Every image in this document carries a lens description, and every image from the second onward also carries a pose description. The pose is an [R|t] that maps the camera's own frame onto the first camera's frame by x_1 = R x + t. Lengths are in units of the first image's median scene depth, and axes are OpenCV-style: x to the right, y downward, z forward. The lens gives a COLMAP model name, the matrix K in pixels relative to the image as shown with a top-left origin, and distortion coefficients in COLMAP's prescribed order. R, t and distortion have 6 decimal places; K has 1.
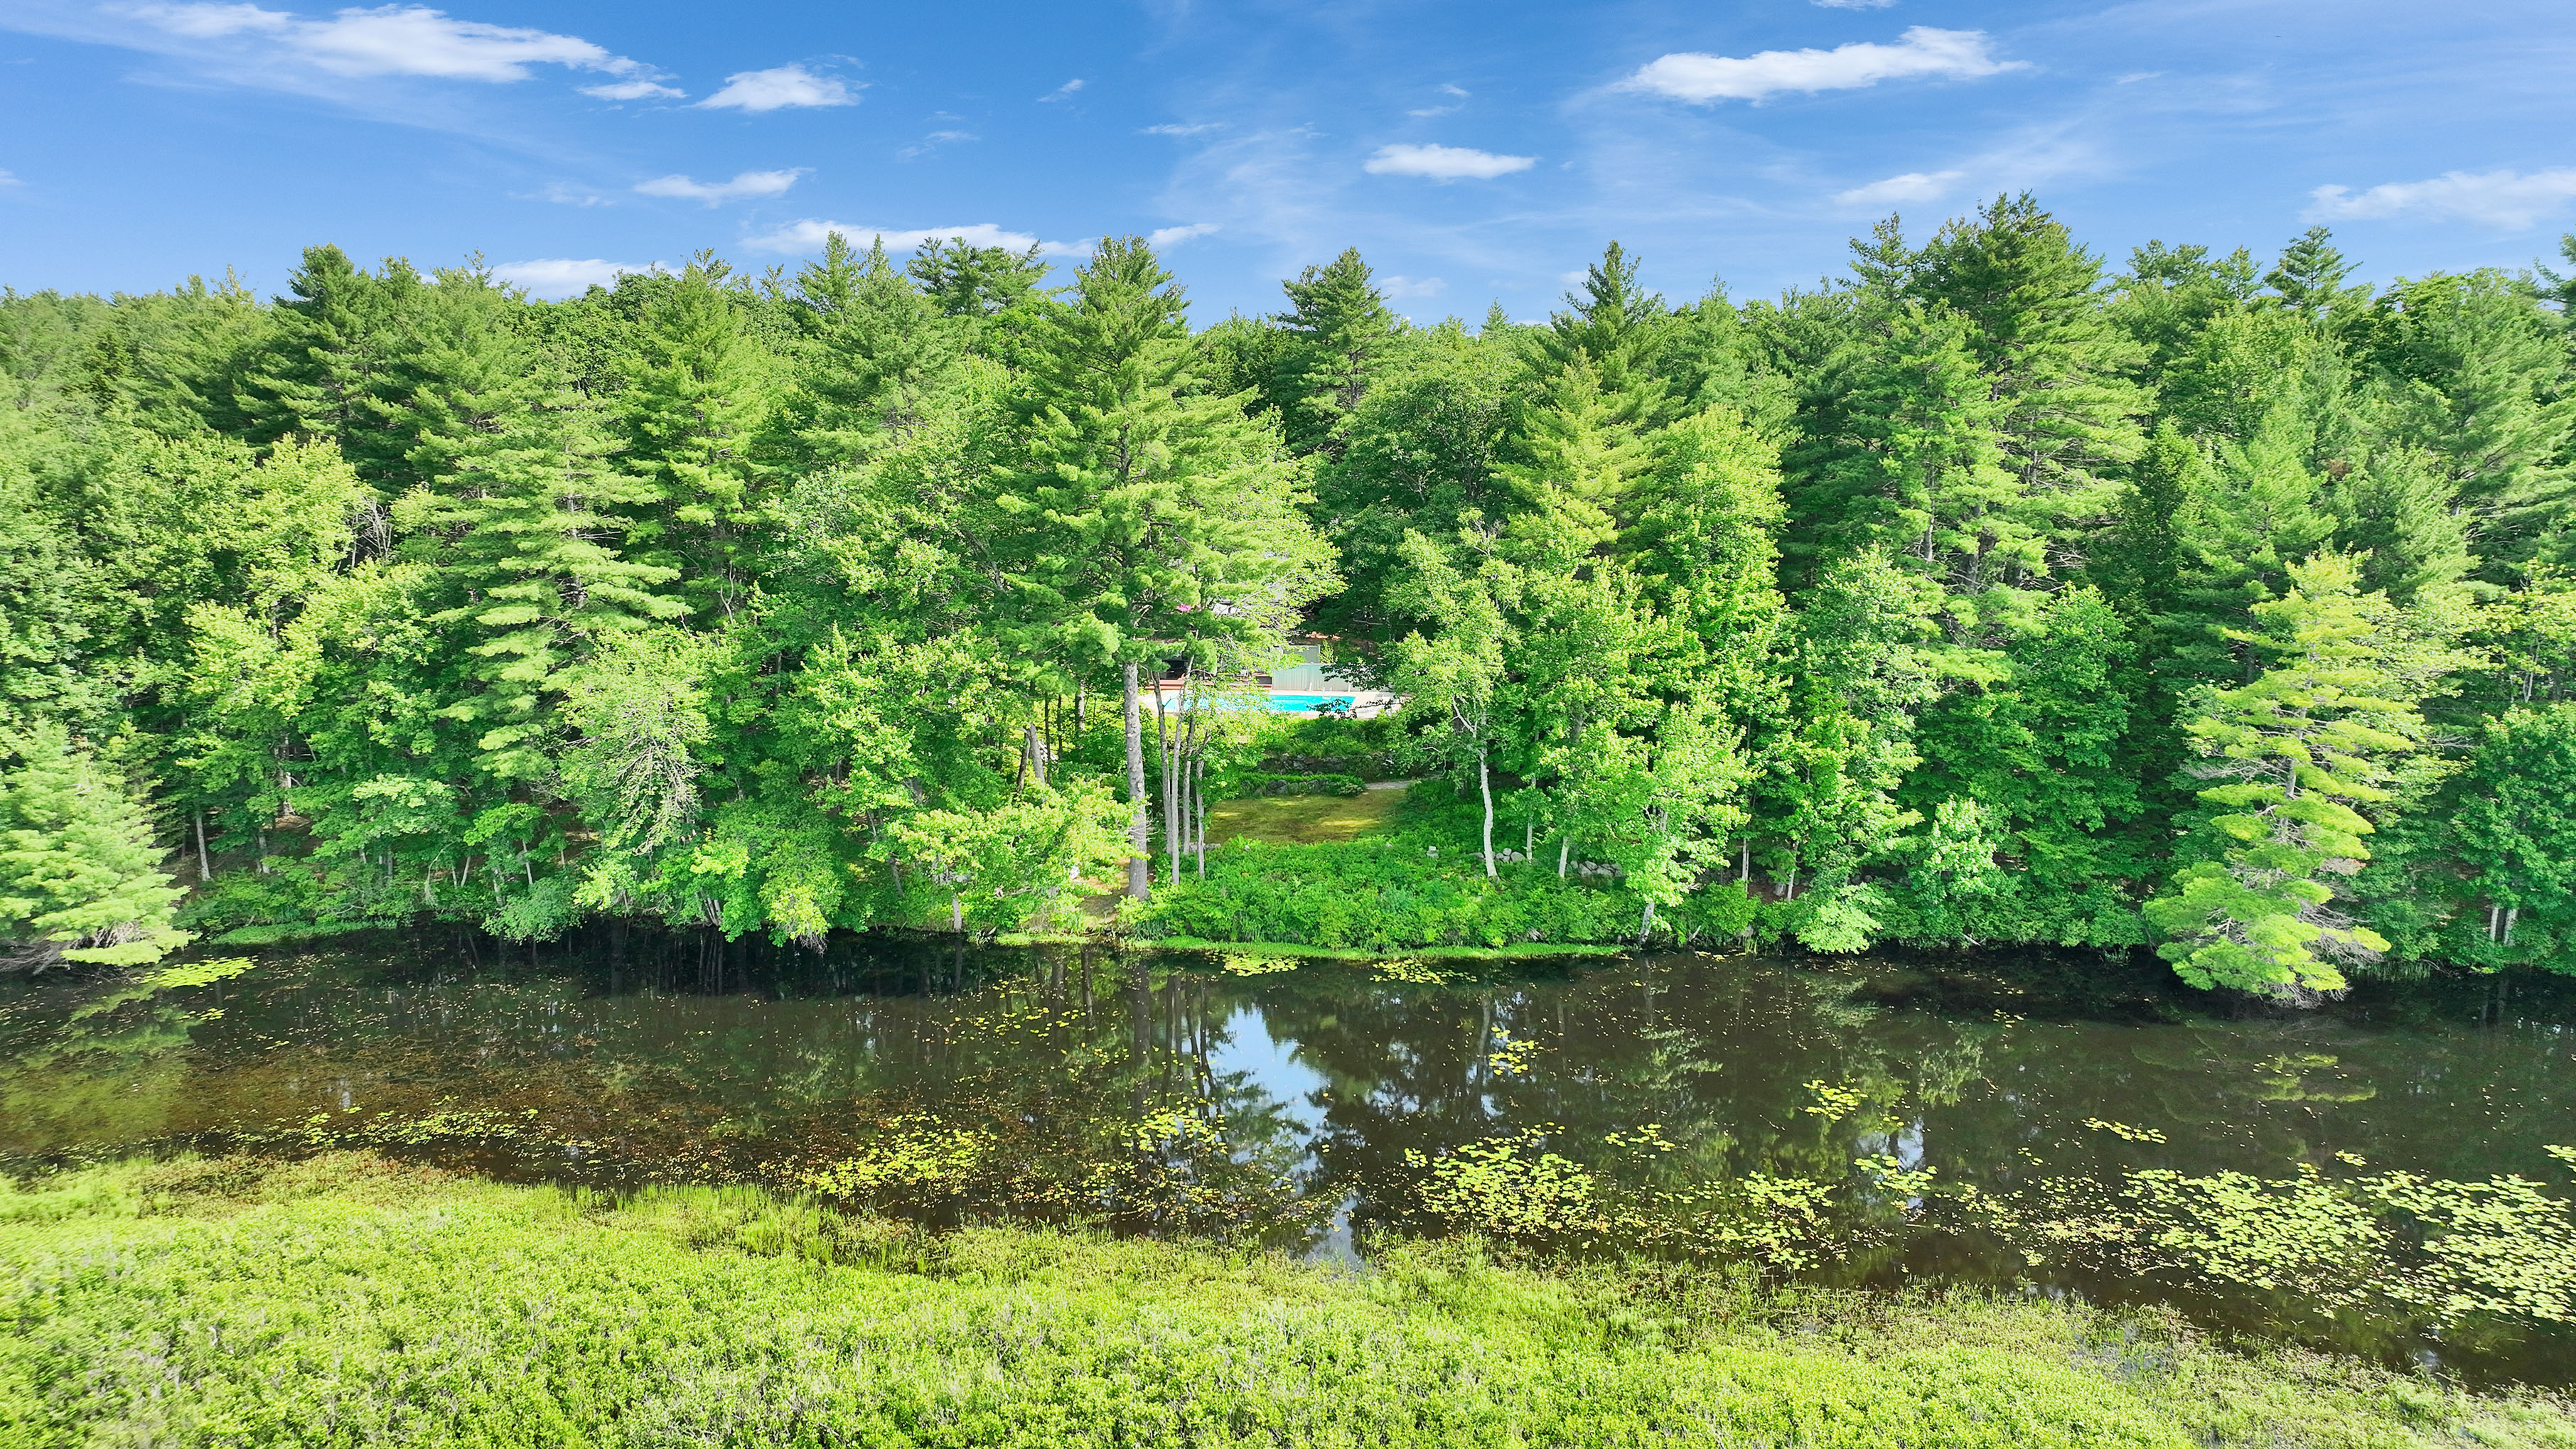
lens RADIAL K [[1779.5, 0, 1277.0], [0, 1779.5, 718.7], [0, 0, 1]] dist [0.009786, 0.003968]
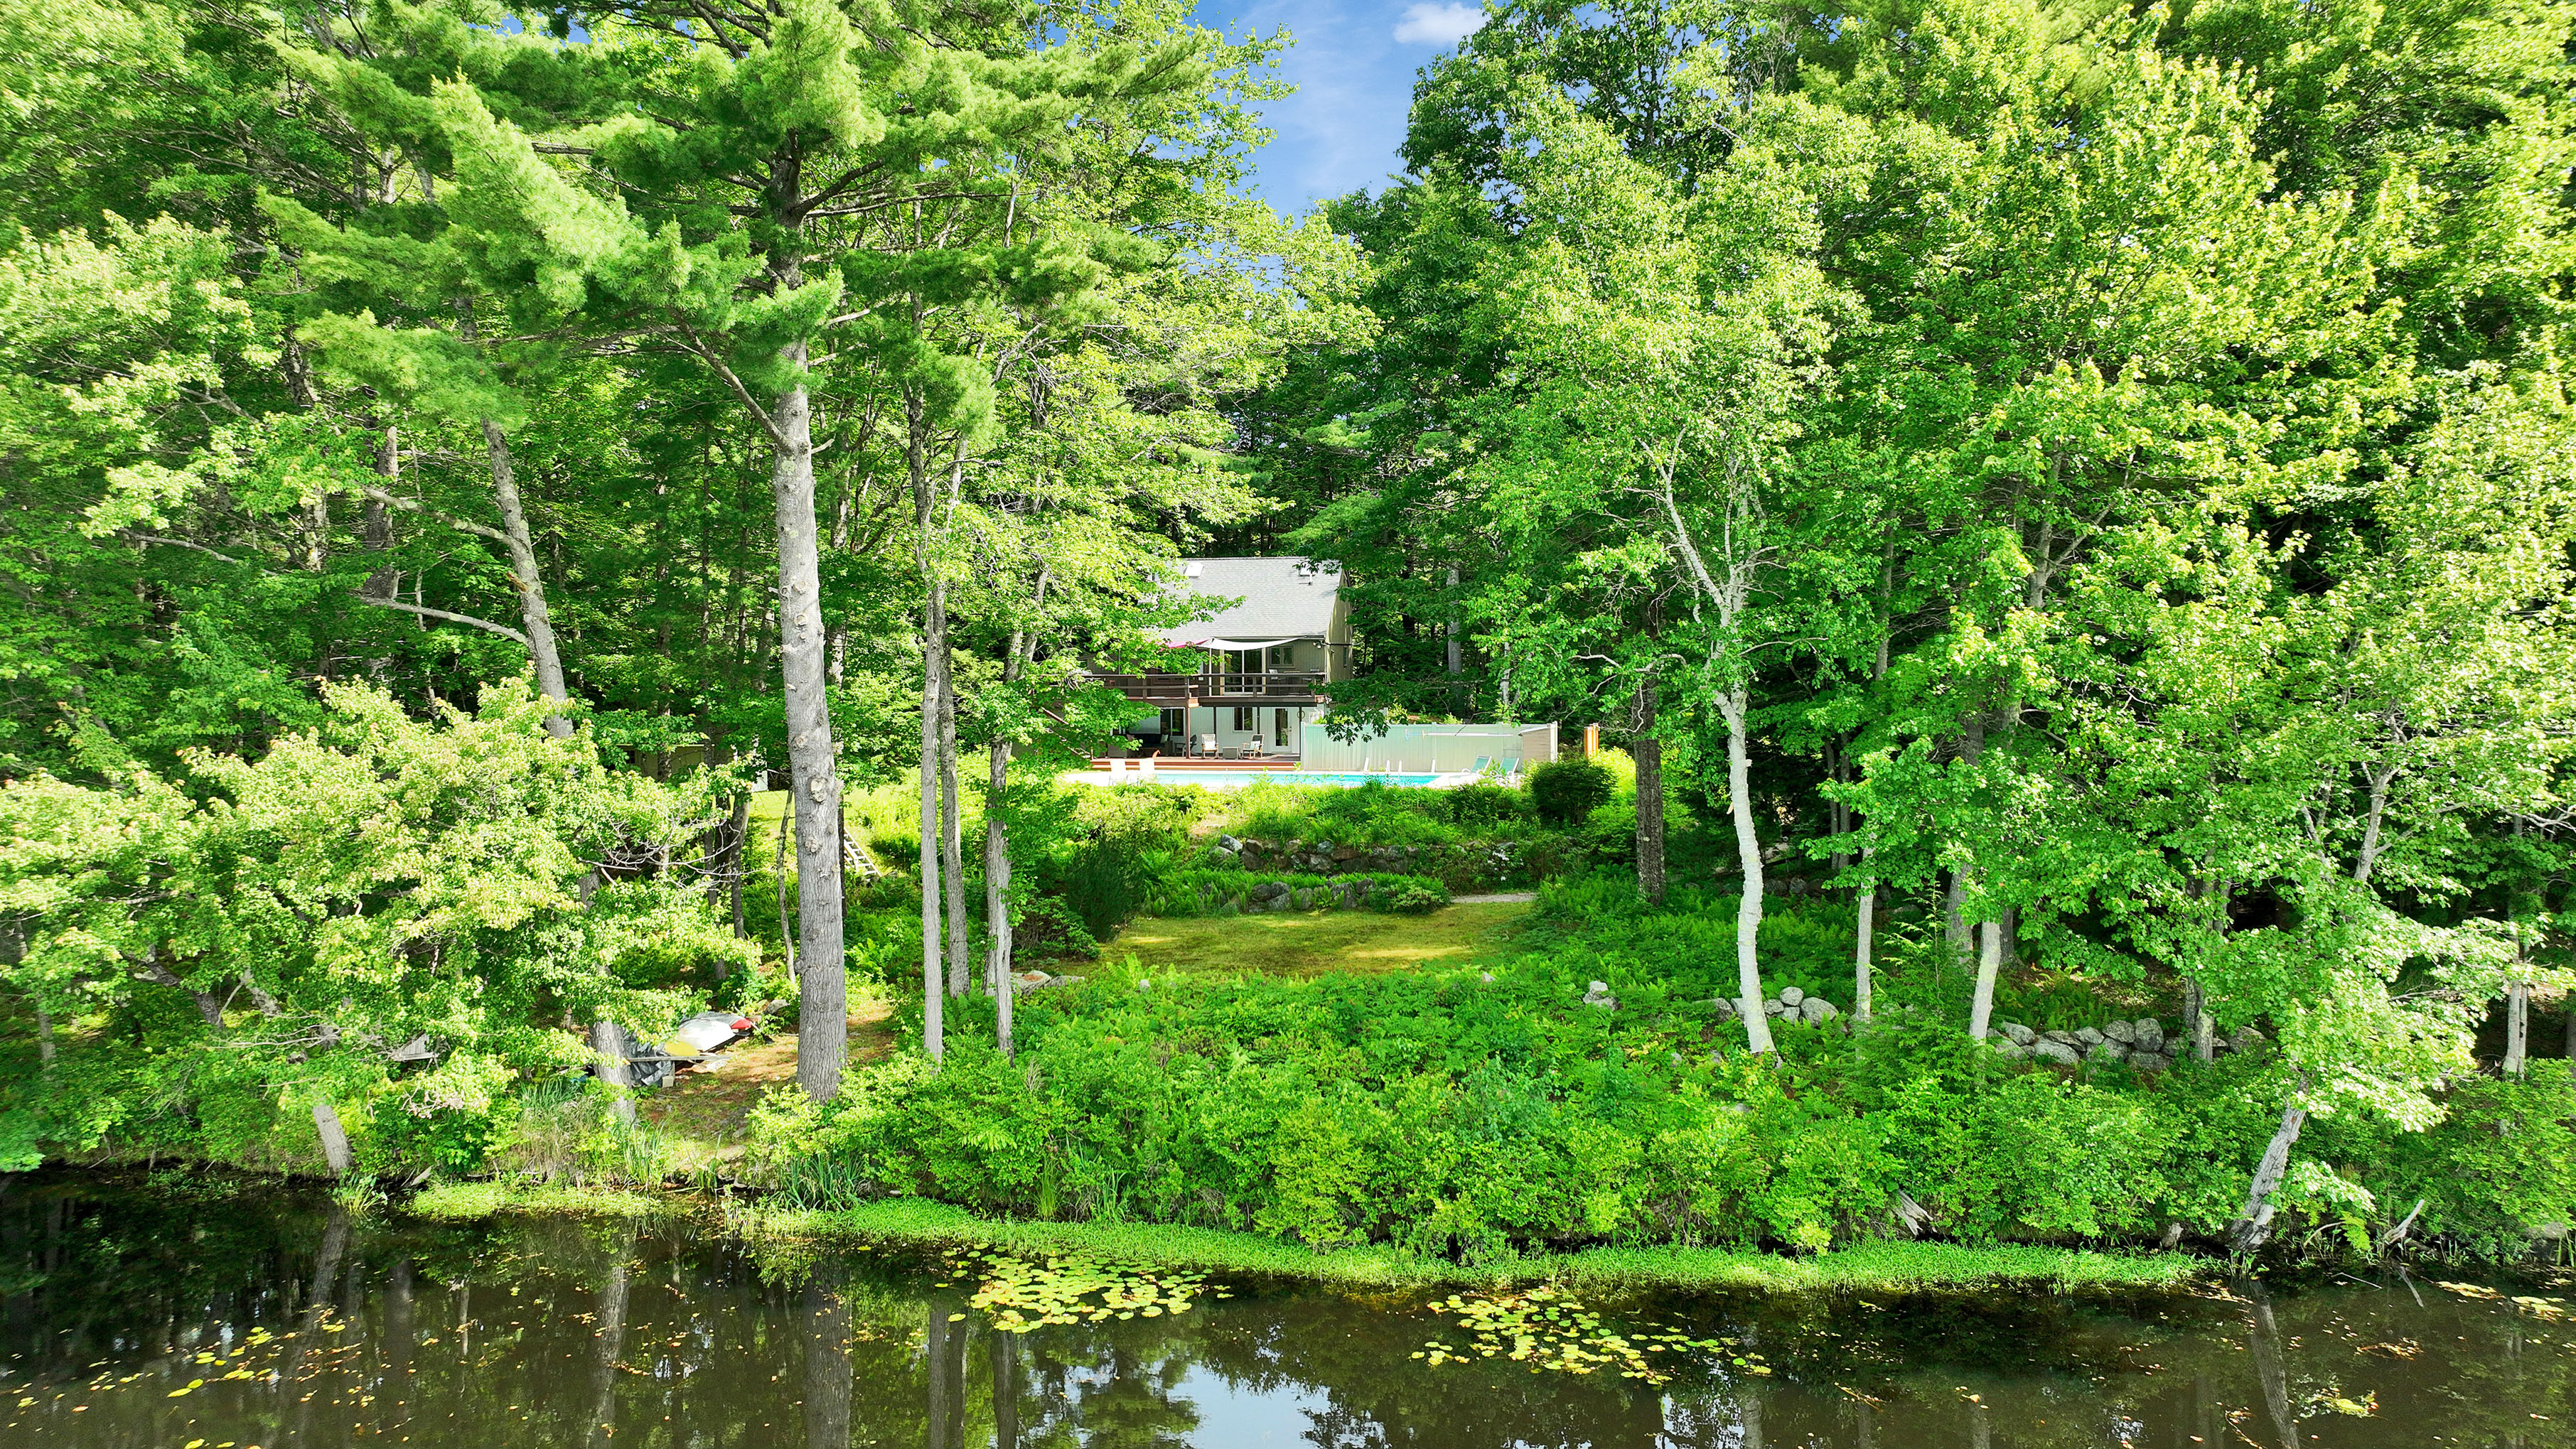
lens RADIAL K [[1779.5, 0, 1291.3], [0, 1779.5, 741.0], [0, 0, 1]] dist [0.009786, 0.003968]
pose [[0.997856, 0.003419, -0.065362, 0.048508], [-0.012144, 0.990966, -0.133565, 0.078696], [0.064315, 0.134073, 0.988882, 0.647319]]
